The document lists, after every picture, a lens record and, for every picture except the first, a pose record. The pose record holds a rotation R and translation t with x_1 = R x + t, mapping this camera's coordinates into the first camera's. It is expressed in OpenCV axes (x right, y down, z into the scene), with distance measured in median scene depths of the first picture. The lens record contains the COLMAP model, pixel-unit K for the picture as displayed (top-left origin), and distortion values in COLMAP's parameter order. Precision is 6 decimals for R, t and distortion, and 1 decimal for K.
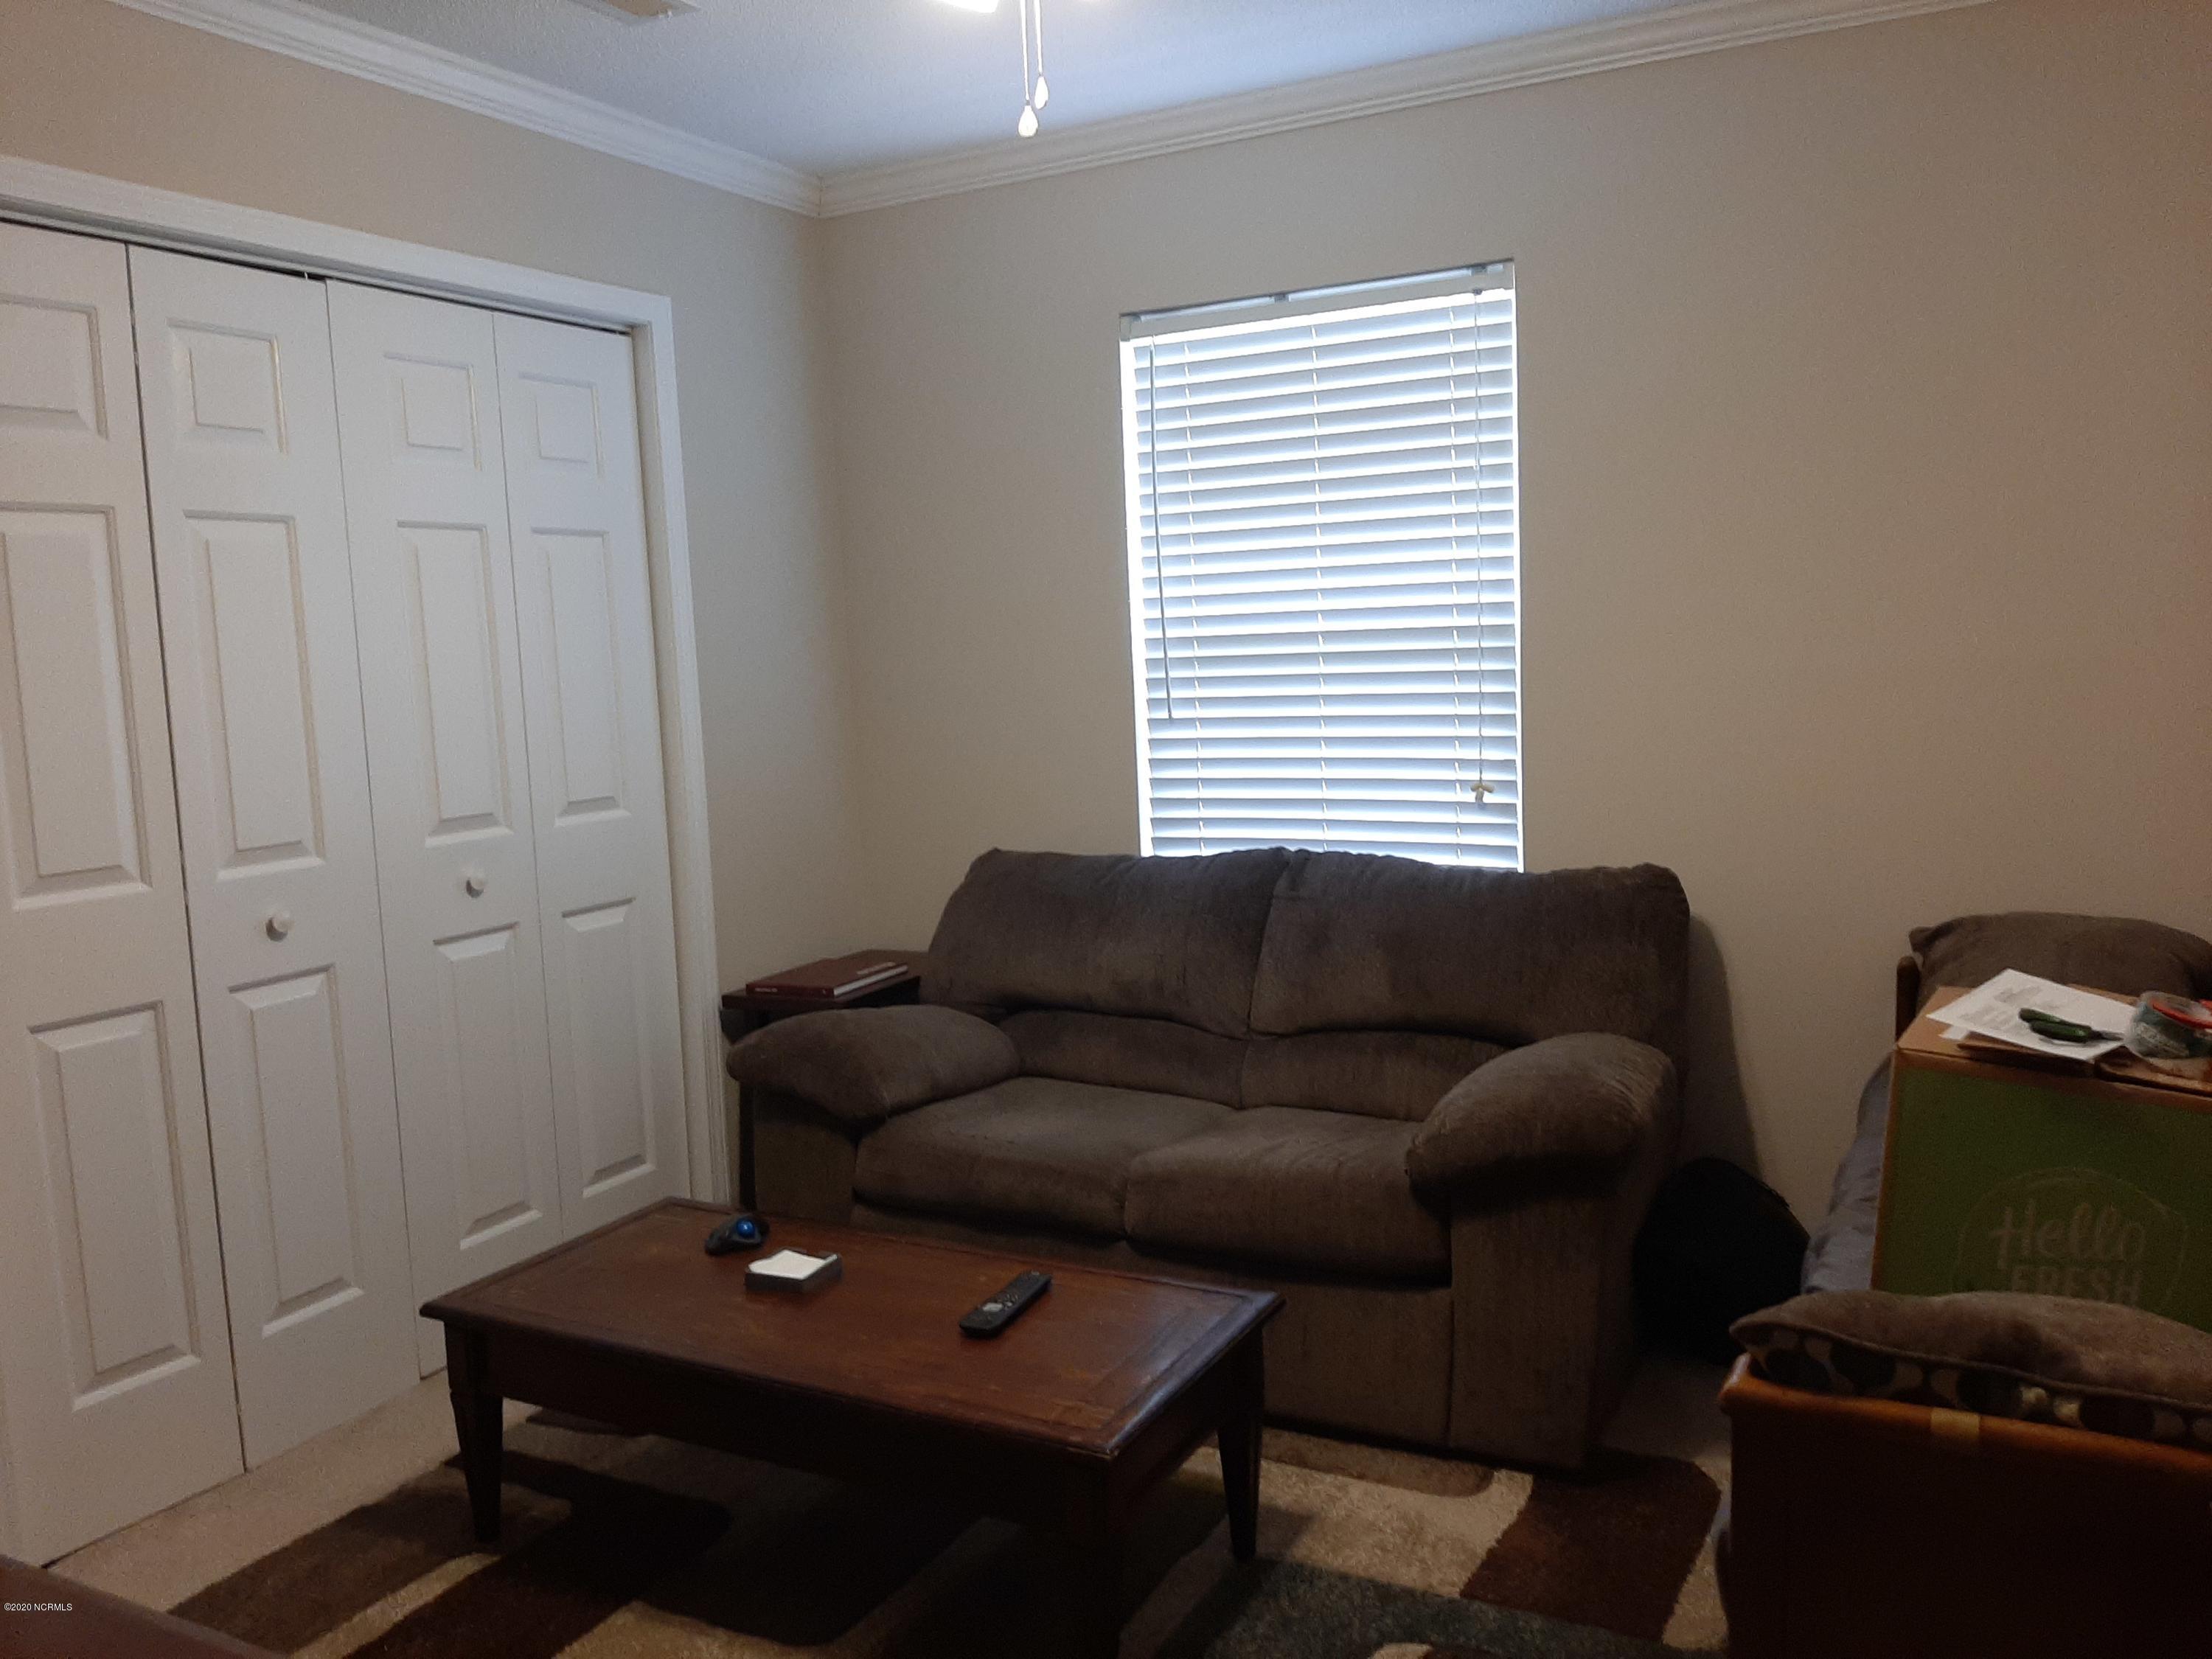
lens RADIAL K [[1722.4, 0, 1122.0], [0, 1722.4, 826.8], [0, 0, 1]] dist [0.027995, -0.005974]
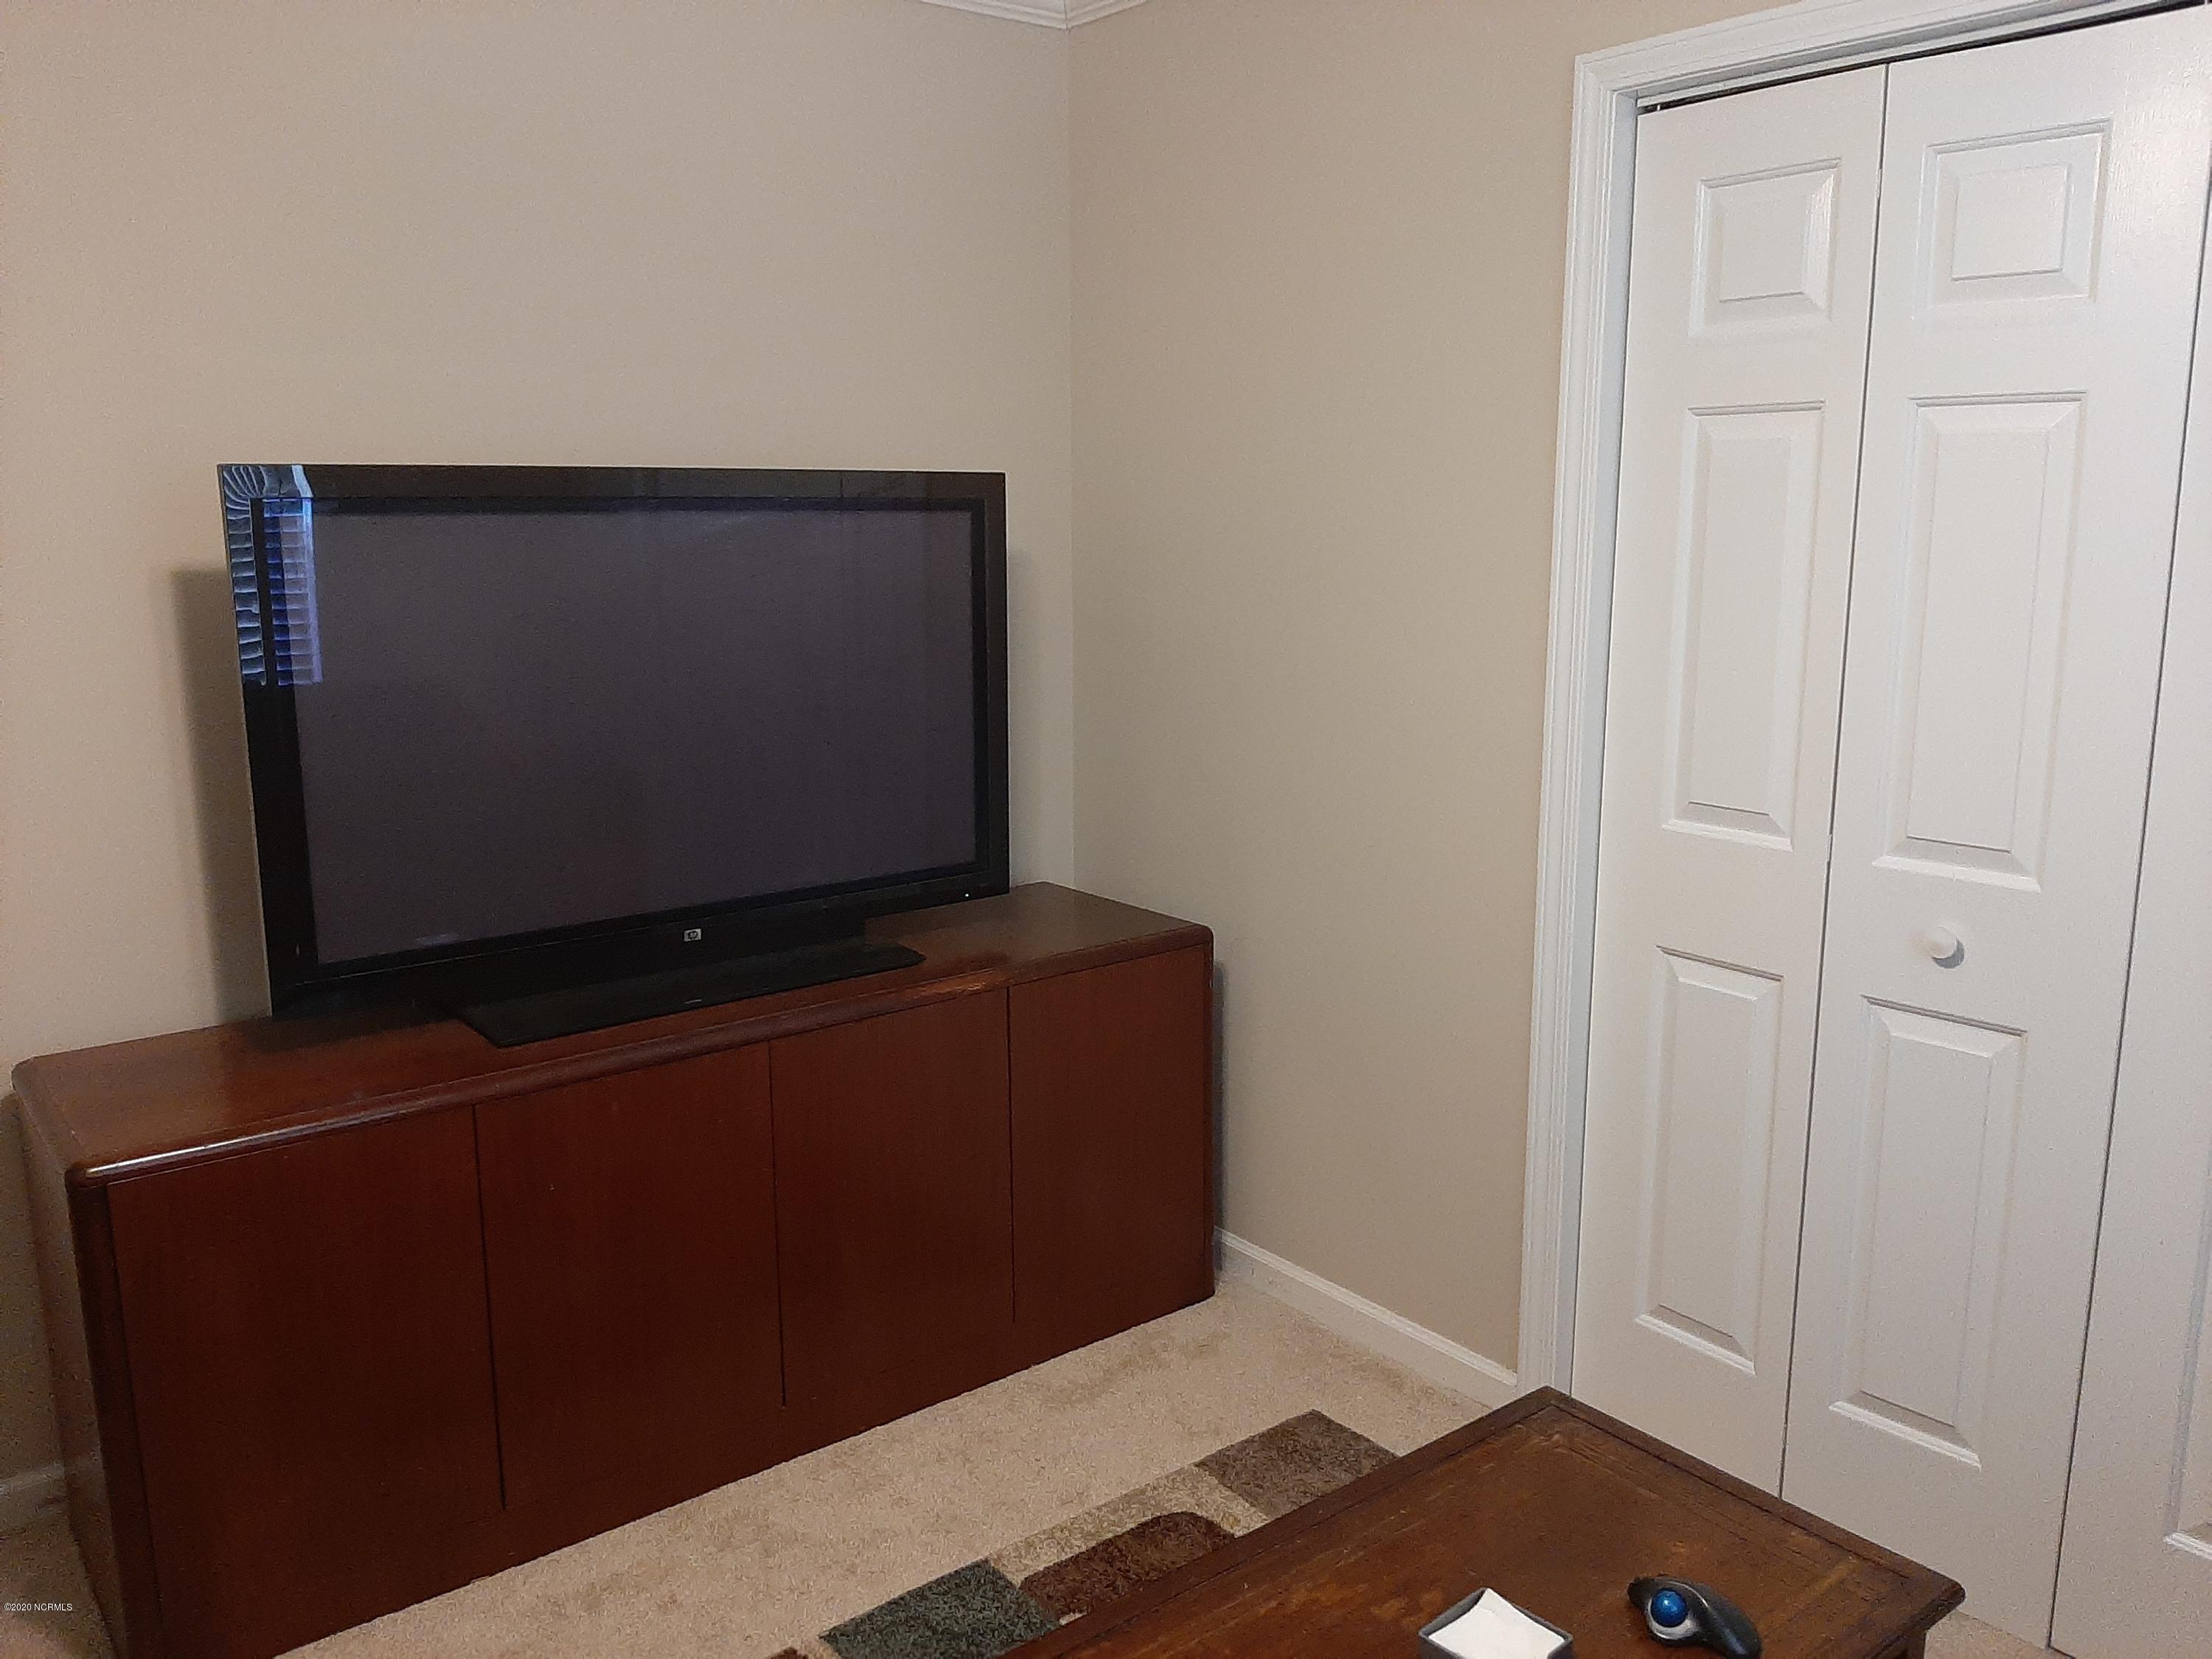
lens RADIAL K [[1722.4, 0, 1122.0], [0, 1722.4, 826.8], [0, 0, 1]] dist [0.027995, -0.005974]
pose [[-0.381373, 0.215224, -0.899018, 0.335738], [-0.082109, 0.960789, 0.264843, -0.173312], [0.920768, 0.174821, -0.348747, 0.971504]]
